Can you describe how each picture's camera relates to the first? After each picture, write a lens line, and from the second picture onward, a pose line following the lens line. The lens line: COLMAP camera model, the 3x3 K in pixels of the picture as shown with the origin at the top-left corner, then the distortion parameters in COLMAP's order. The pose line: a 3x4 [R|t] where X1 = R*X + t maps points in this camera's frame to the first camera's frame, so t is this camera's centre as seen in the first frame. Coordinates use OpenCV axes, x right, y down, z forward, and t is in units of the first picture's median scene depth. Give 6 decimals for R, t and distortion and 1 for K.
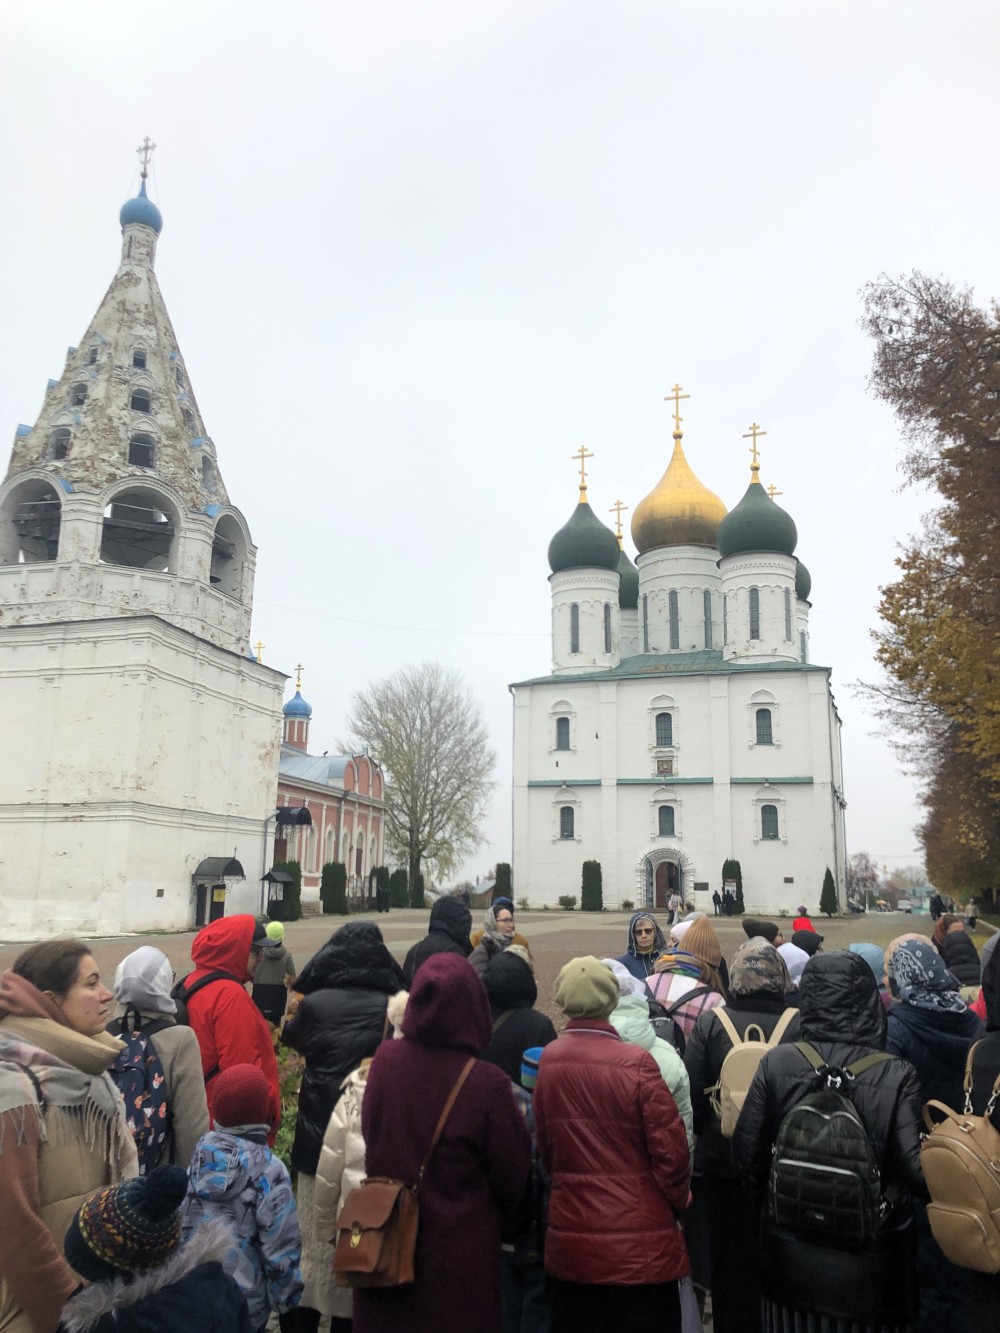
lens RADIAL K [[1093.6, 0, 500.0], [0, 1093.6, 666.5], [0, 0, 1]] dist [0.335654, -0.000002]
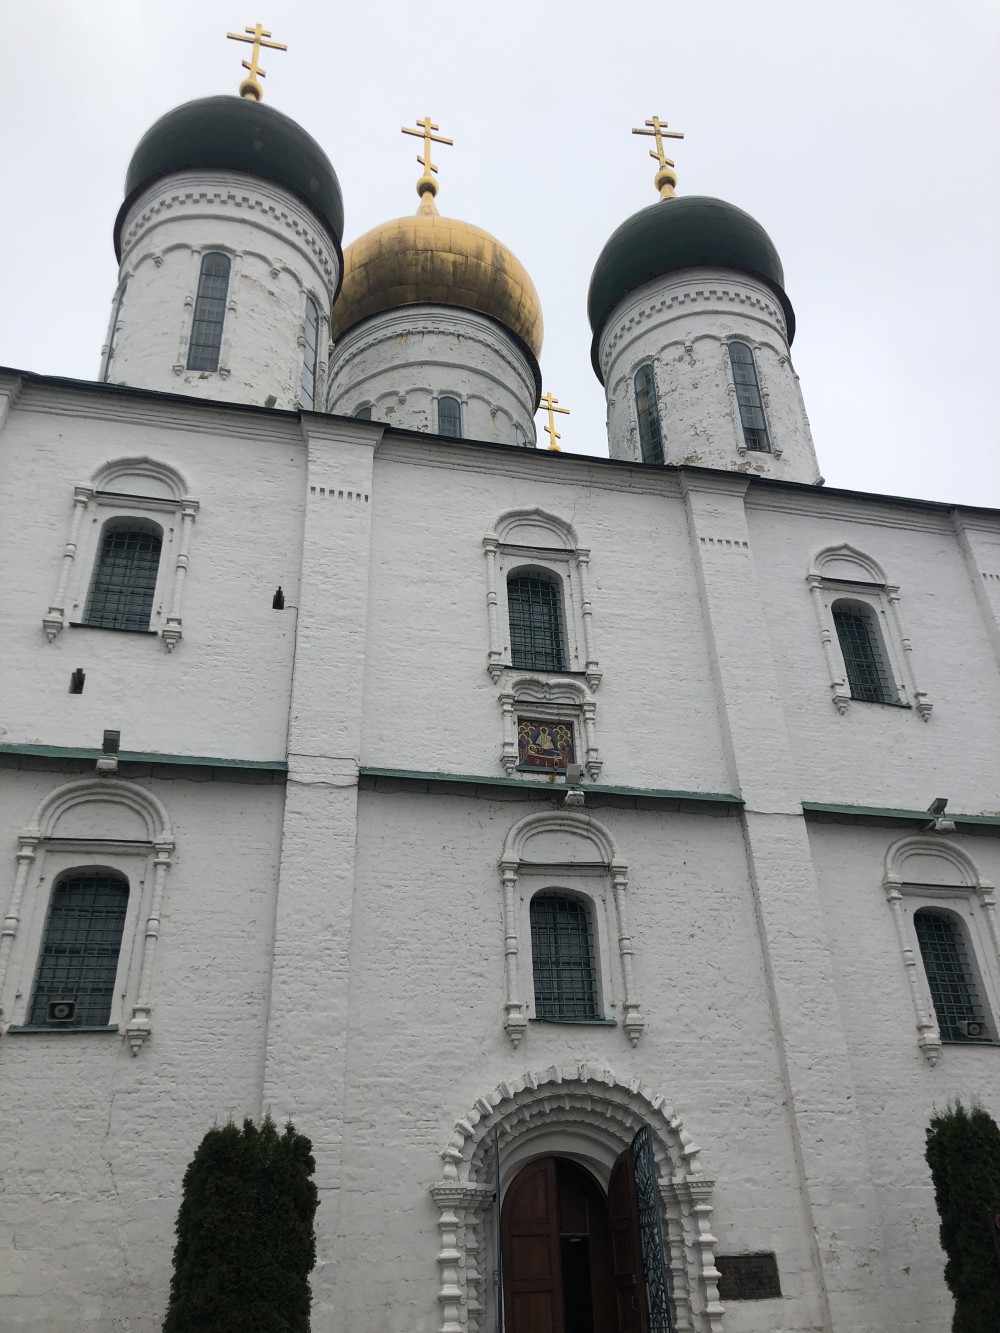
lens RADIAL K [[1074.9, 0, 500.0], [0, 1074.9, 666.5], [0, 0, 1]] dist [0.034817, -0.001318]
pose [[0.848965, 0.235994, 0.472827, 0.021846], [-0.070536, 0.937344, -0.341191, 0.157754], [-0.523720, 0.256308, 0.812418, 0.804681]]
